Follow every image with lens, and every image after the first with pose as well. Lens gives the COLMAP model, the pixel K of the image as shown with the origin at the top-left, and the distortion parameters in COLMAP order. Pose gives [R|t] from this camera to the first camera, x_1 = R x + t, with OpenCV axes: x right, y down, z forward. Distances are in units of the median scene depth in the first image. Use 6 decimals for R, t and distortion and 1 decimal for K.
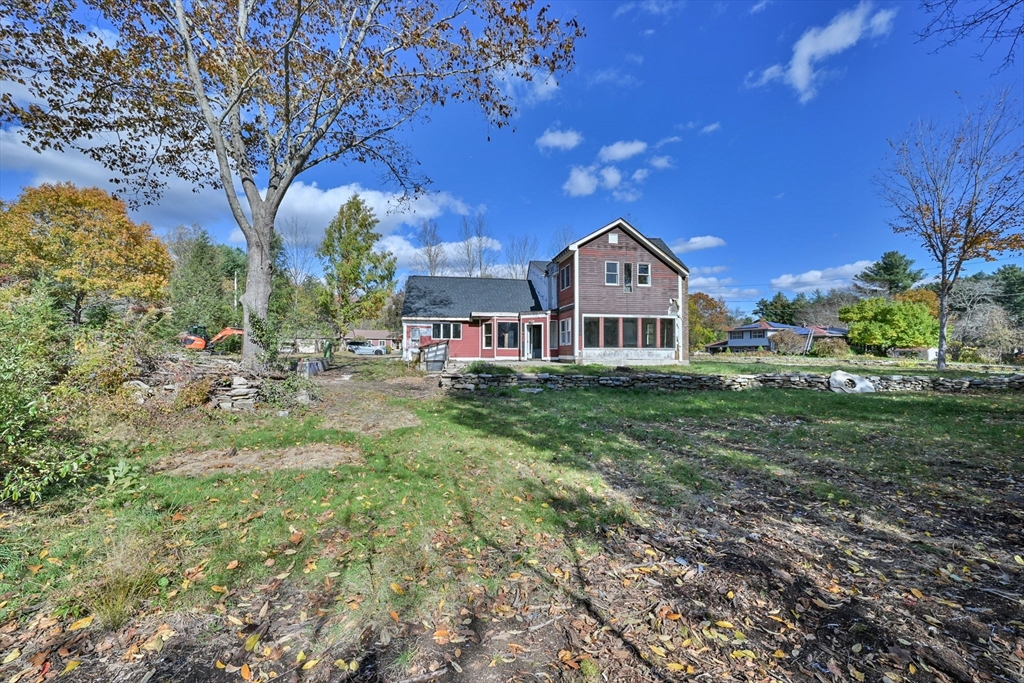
lens RADIAL K [[413.6, 0, 515.9], [0, 413.6, 339.0], [0, 0, 1]] dist [0.000900, 0.000272]
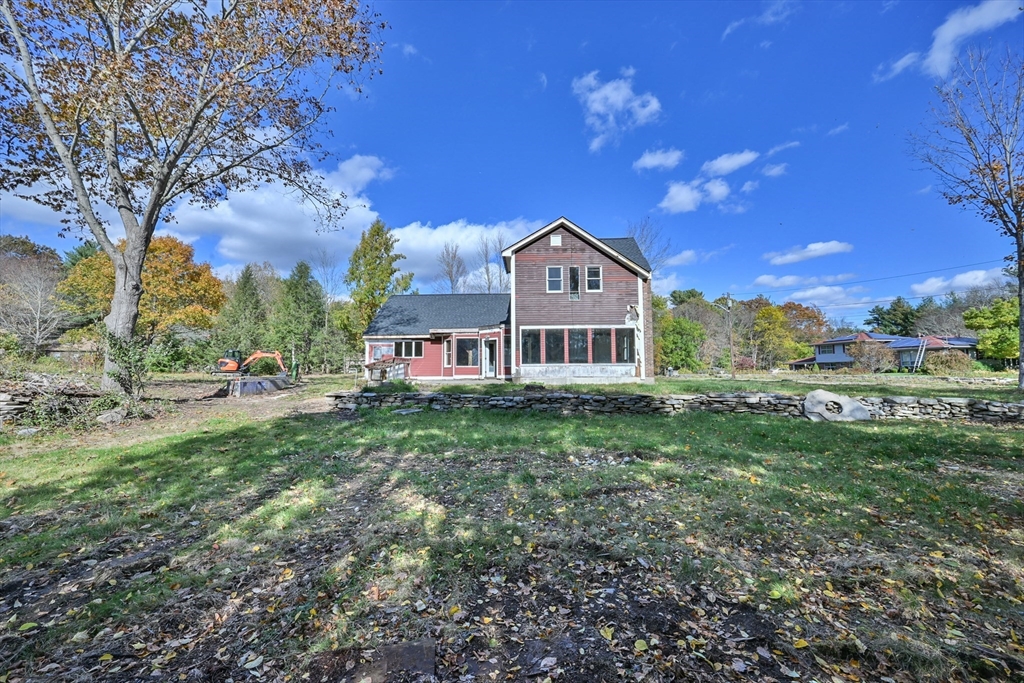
lens RADIAL K [[413.6, 0, 515.9], [0, 413.6, 339.0], [0, 0, 1]] dist [0.000900, 0.000272]
pose [[0.975196, -0.026061, -0.219805, 0.332943], [0.014870, 0.998515, -0.052415, 0.013202], [0.220844, 0.047847, 0.974135, 0.123852]]
